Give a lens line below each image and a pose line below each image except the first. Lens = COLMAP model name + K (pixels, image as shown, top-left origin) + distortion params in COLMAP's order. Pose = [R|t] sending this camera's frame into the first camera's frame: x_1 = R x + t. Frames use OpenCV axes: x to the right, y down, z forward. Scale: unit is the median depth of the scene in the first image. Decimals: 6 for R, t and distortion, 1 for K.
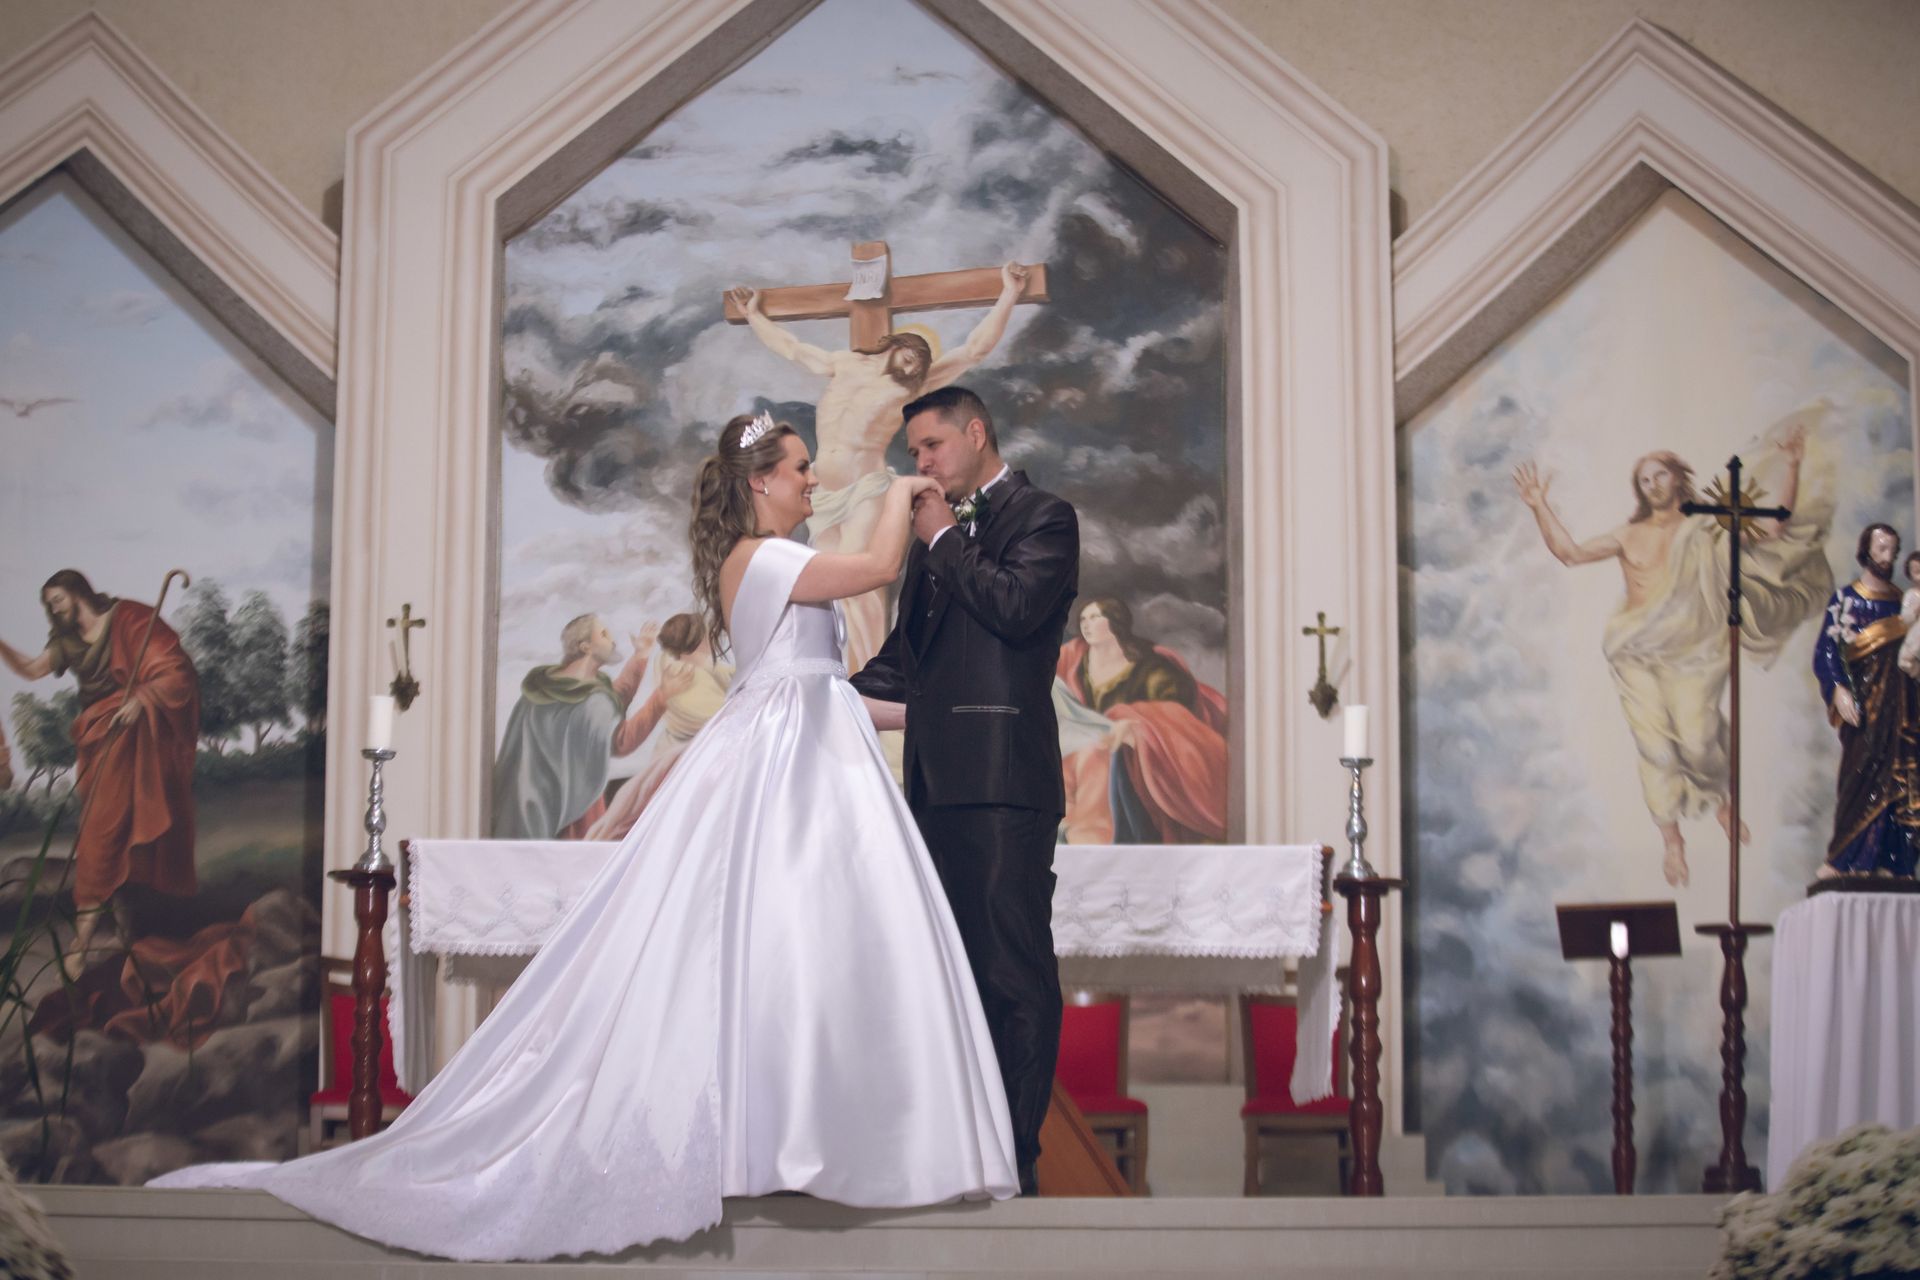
lens RADIAL K [[4309.1, 0, 960.0], [0, 4309.1, 640.0], [0, 0, 1]] dist [-0.245692, 0.045904]
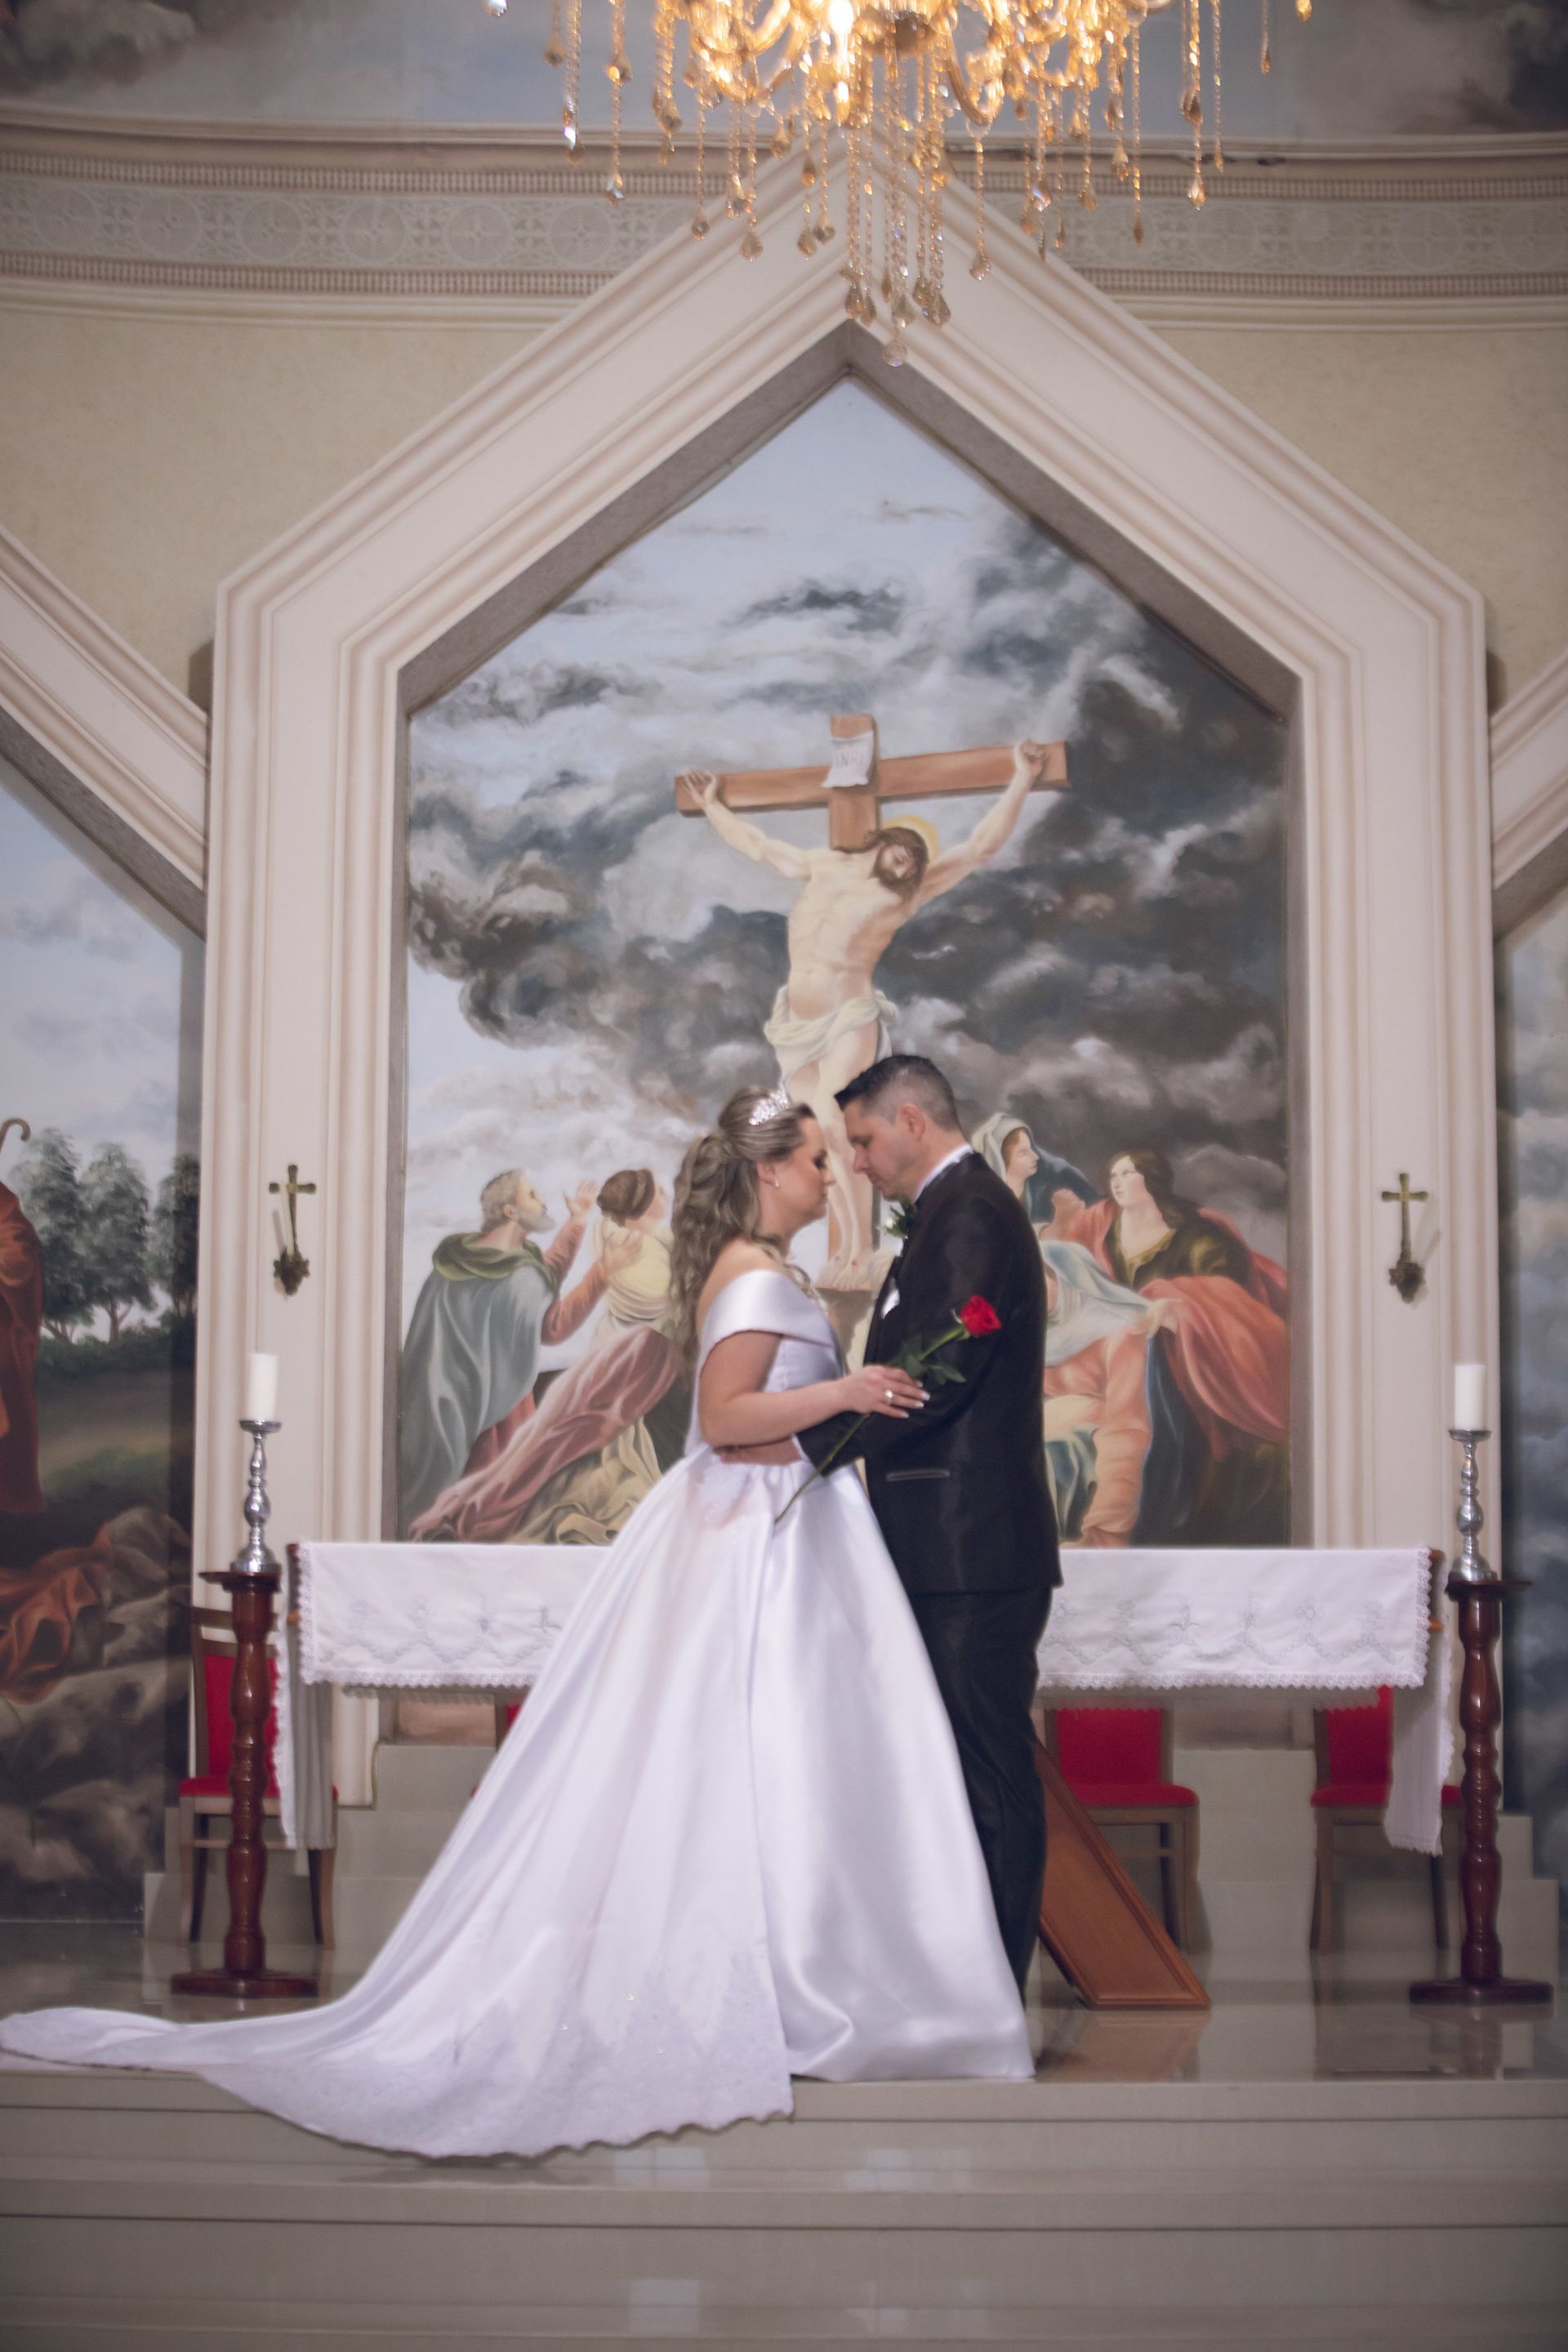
lens RADIAL K [[4981.6, 0, 776.7], [0, 4981.6, 1078.7], [0, 0, 1]] dist [-0.263453, 0.044045]
pose [[0.999530, -0.001811, -0.030595, -0.006540], [0.002168, 0.999930, 0.011614, -0.034852], [0.030572, -0.011675, 0.999464, 0.047748]]
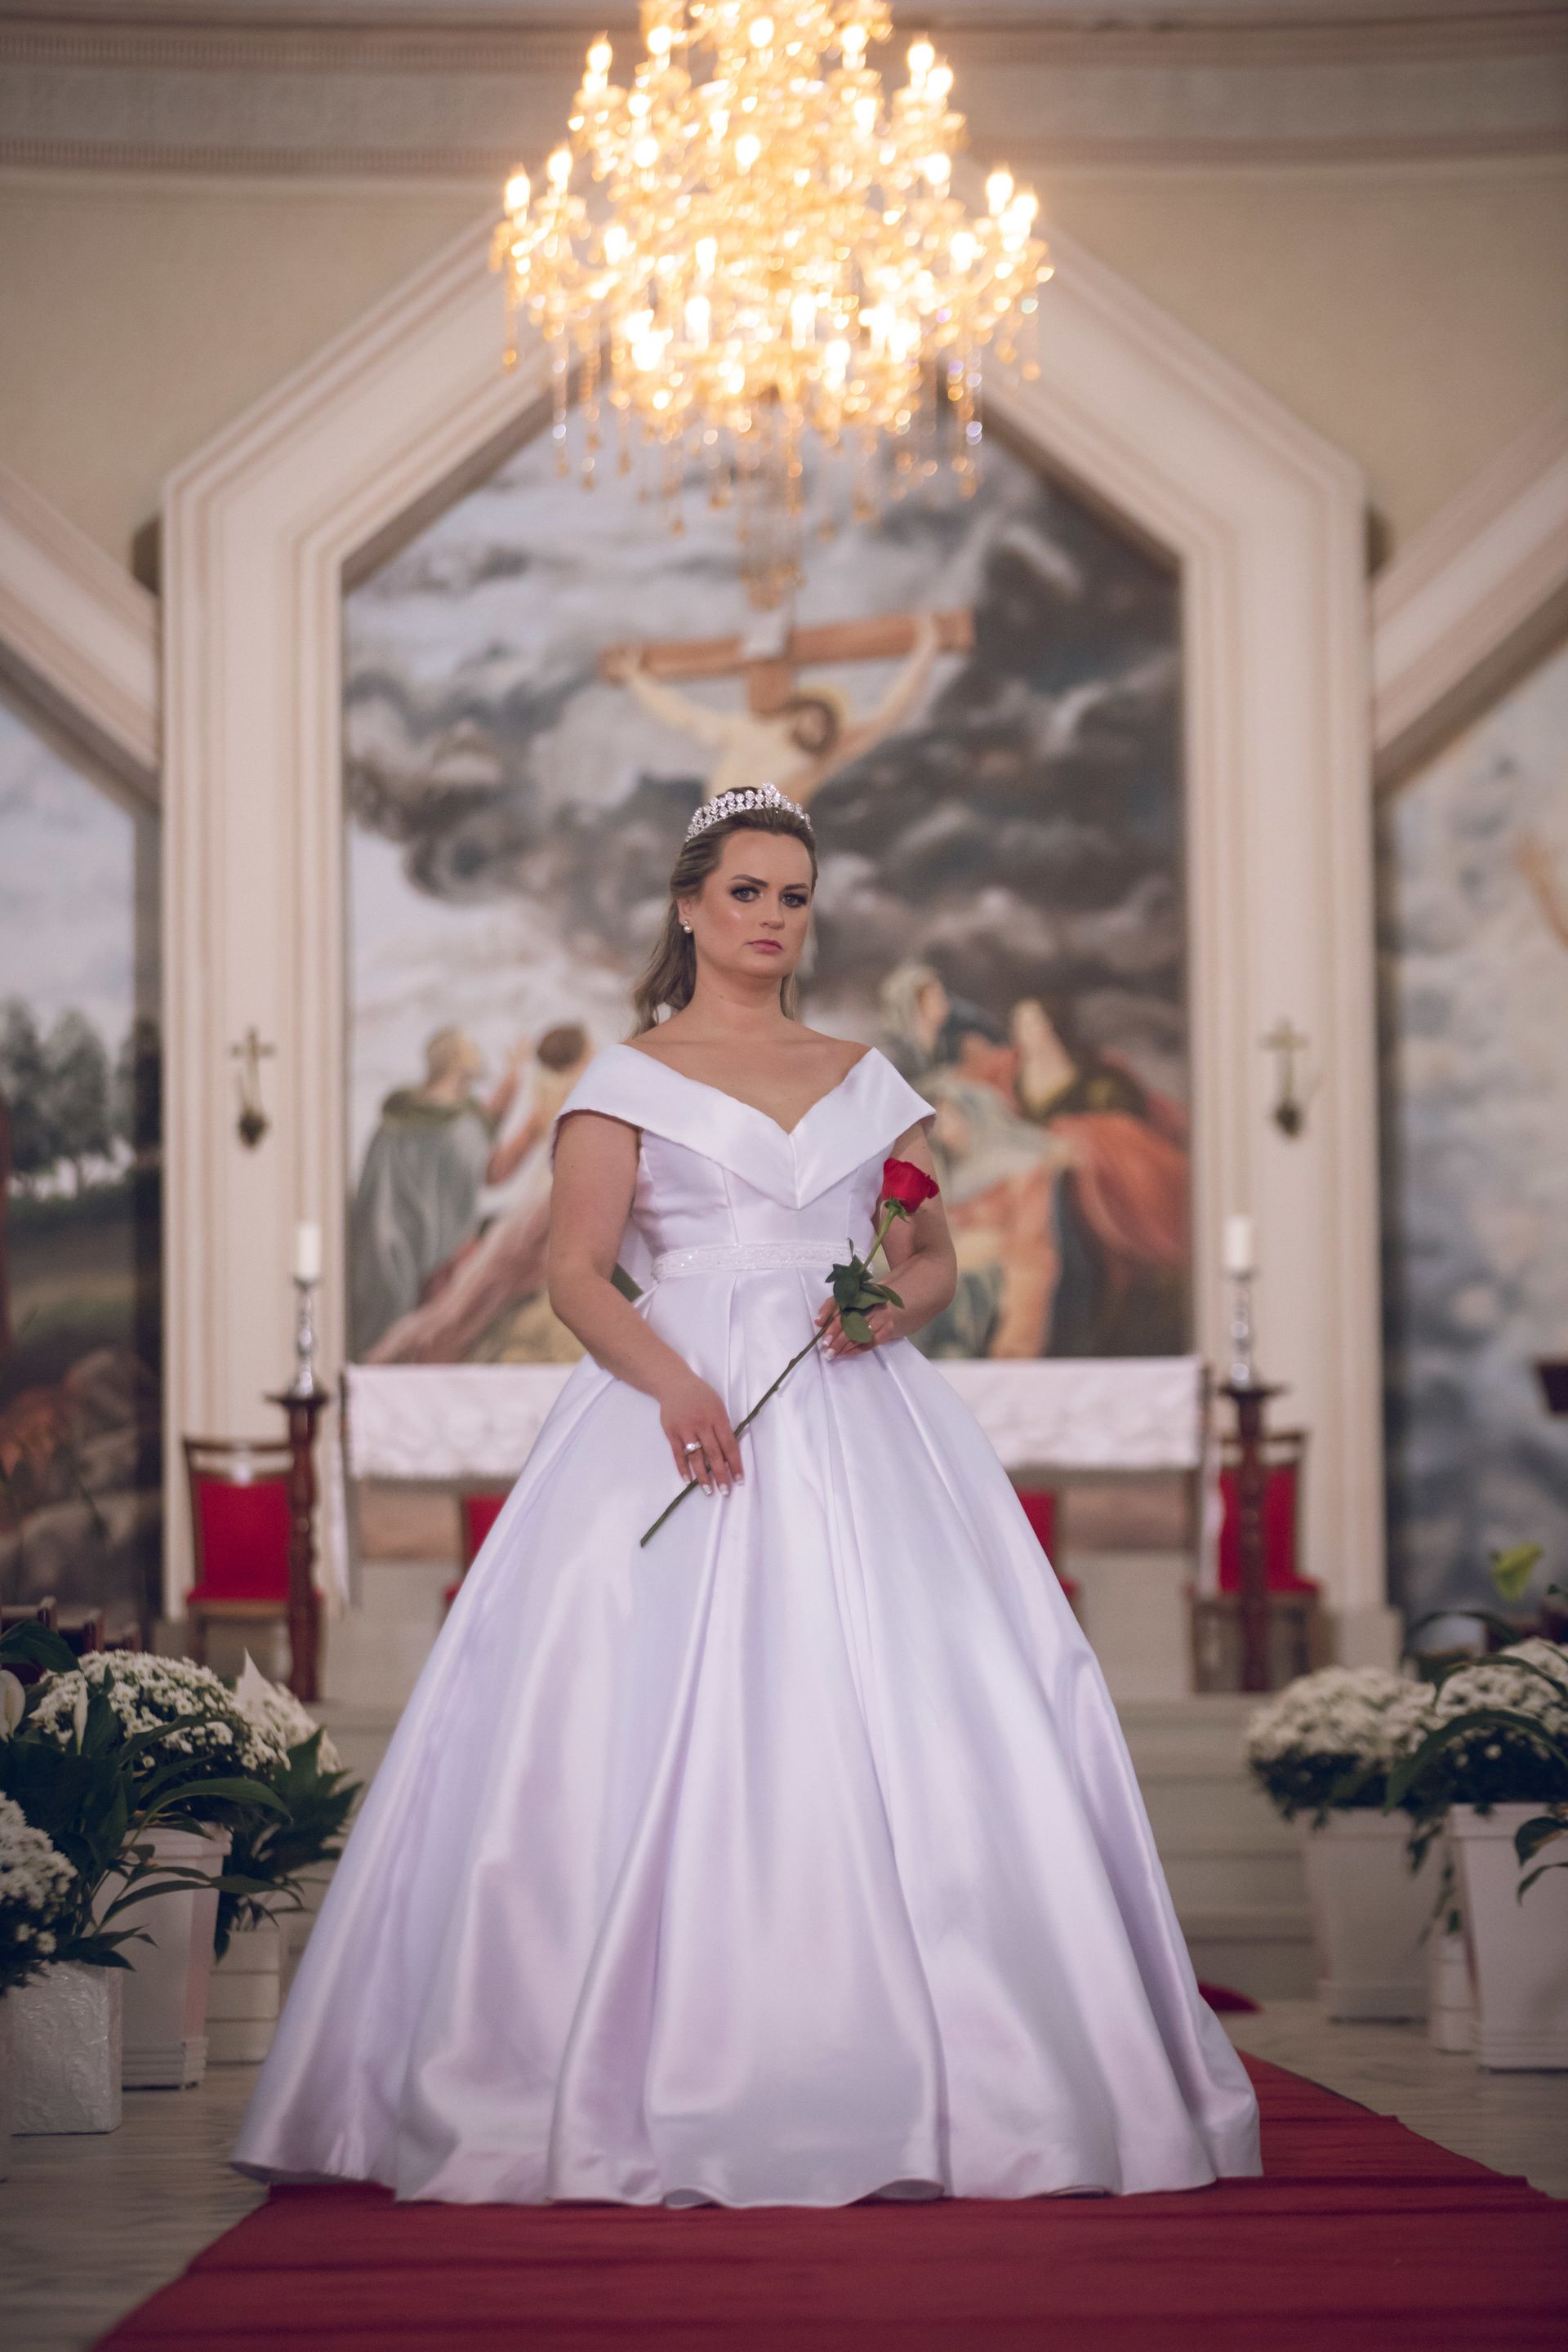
lens RADIAL K [[9091.5, 0, 784.0], [0, 9091.5, 1176.0], [0, 0, 1]] dist [0.301802, 1.459146]
pose [[0.999655, -0.015073, -0.021491, 0.020547], [0.016717, 0.996775, 0.078493, -0.120753], [0.020239, -0.078825, 0.996683, -0.852593]]
